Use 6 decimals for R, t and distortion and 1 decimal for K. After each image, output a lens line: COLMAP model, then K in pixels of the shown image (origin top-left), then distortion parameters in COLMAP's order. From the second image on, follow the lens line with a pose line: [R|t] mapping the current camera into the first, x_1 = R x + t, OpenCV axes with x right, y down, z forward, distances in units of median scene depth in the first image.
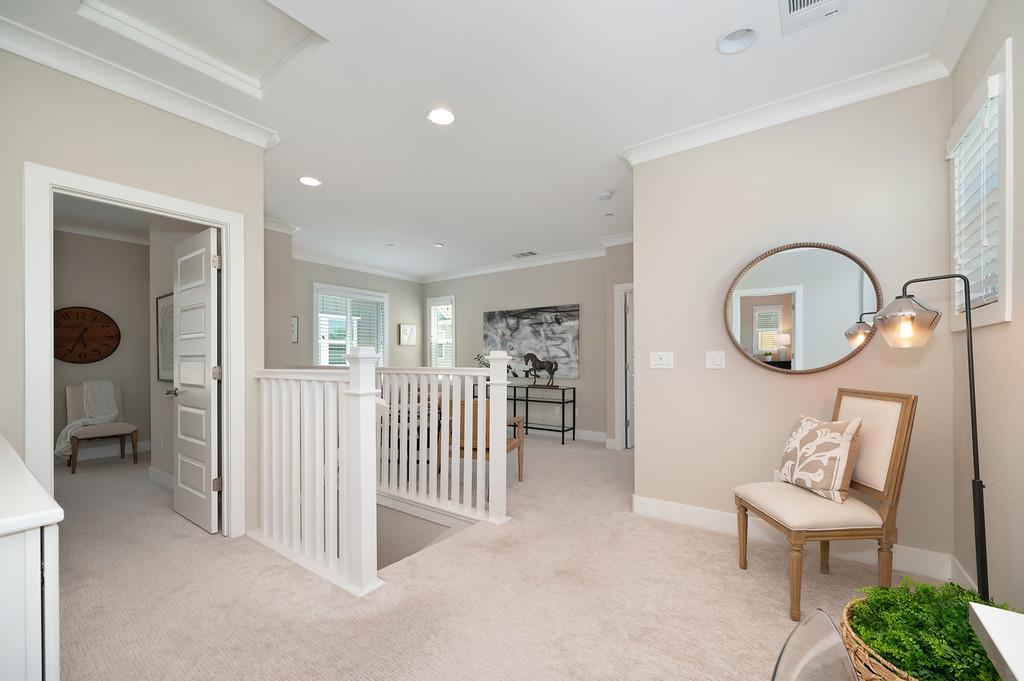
lens RADIAL K [[416.6, 0, 508.2], [0, 416.6, 360.8], [0, 0, 1]] dist [-0.000693, -0.000141]
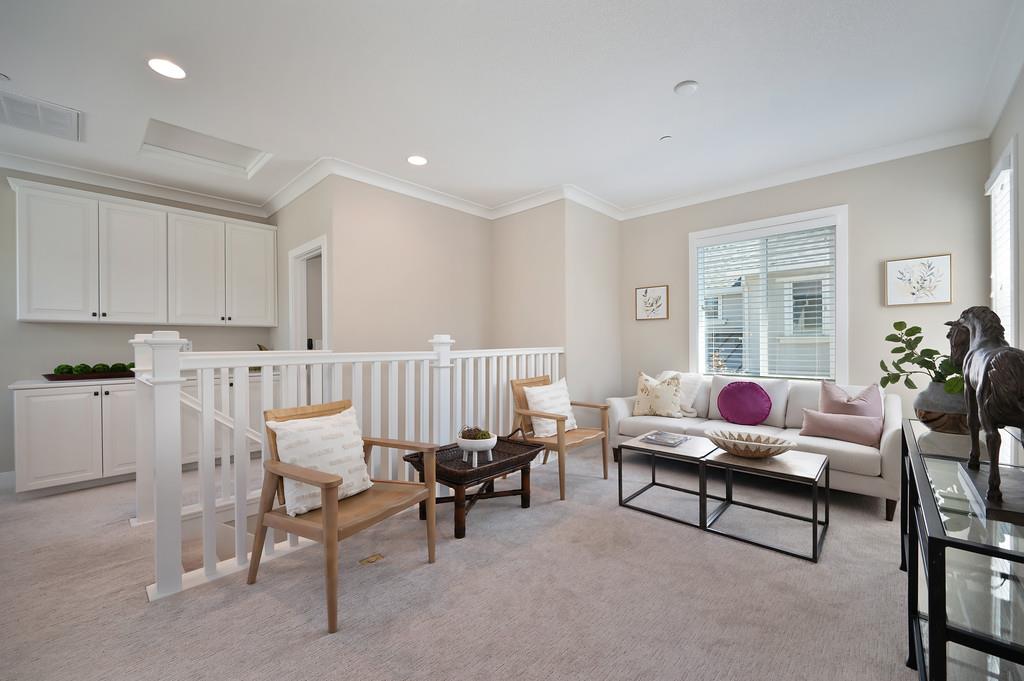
lens RADIAL K [[416.6, 0, 520.4], [0, 416.6, 339.6], [0, 0, 1]] dist [-0.000693, -0.000141]
pose [[-0.134951, -0.004114, -0.990844, 0.283463], [0.000194, 0.999991, -0.004179, -0.002125], [0.990852, -0.000756, -0.134949, 0.801402]]
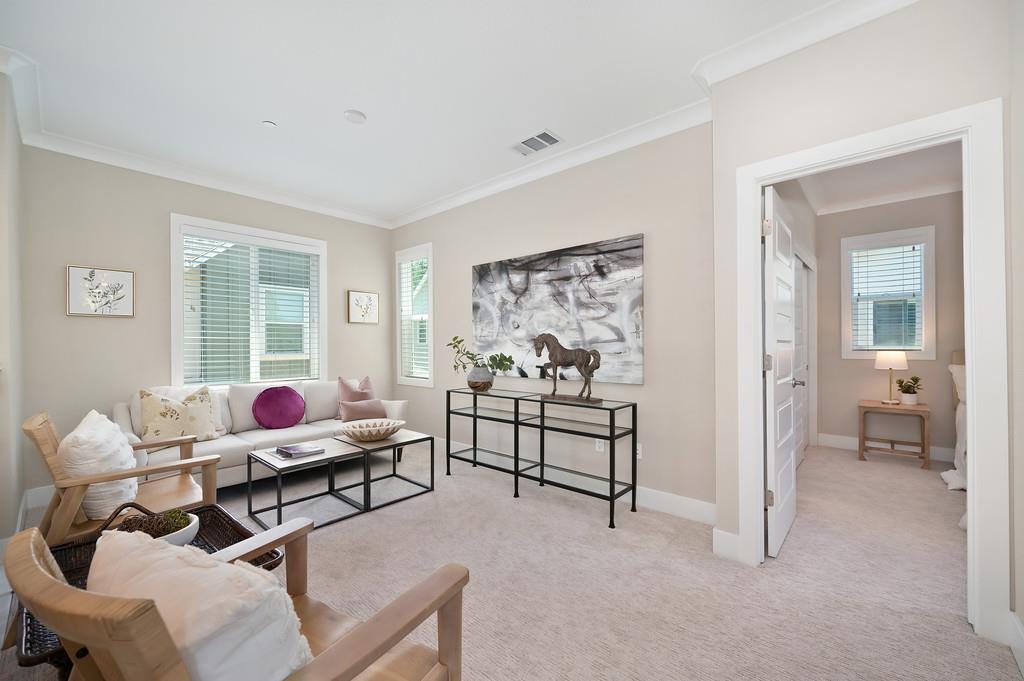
lens RADIAL K [[416.6, 0, 511.7], [0, 416.6, 342.1], [0, 0, 1]] dist [-0.000693, -0.000141]
pose [[0.995100, -0.003616, -0.098805, 0.060131], [0.002576, 0.999940, -0.010653, -0.002574], [0.098838, 0.010347, 0.995050, 0.471467]]
